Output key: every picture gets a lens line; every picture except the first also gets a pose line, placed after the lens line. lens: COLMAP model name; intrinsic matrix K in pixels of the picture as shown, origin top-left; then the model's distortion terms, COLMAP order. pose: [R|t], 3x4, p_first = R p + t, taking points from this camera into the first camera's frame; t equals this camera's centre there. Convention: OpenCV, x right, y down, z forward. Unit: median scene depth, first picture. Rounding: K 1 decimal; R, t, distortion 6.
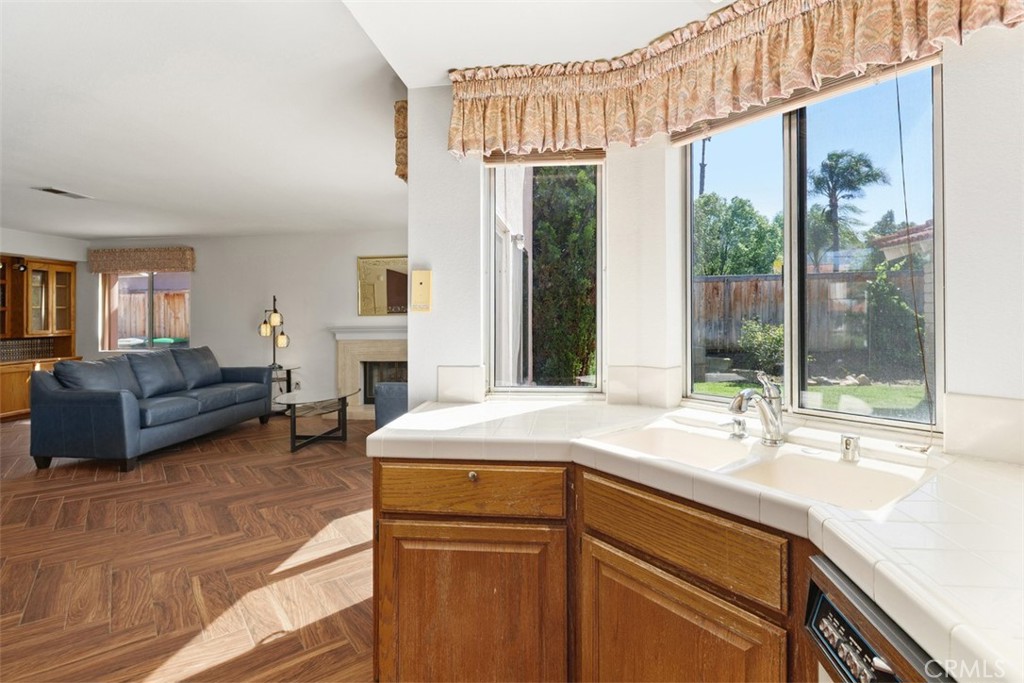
lens RADIAL K [[514.1, 0, 515.1], [0, 514.1, 307.6], [0, 0, 1]] dist [0.002353, 0.000819]
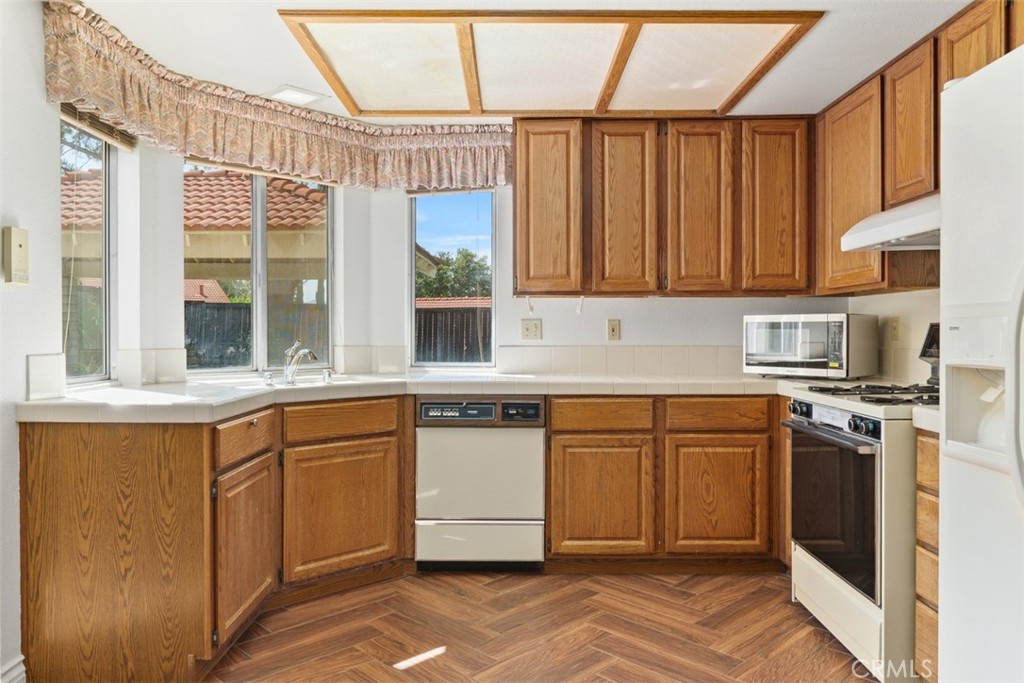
lens RADIAL K [[719.2, 0, 512.0], [0, 719.2, 337.9], [0, 0, 1]] dist [-0.000348, -0.001276]
pose [[-0.114376, -0.005983, 0.993420, -1.955950], [-0.011607, 0.999922, 0.004686, 0.104215], [-0.993370, -0.010994, -0.114436, 0.590896]]
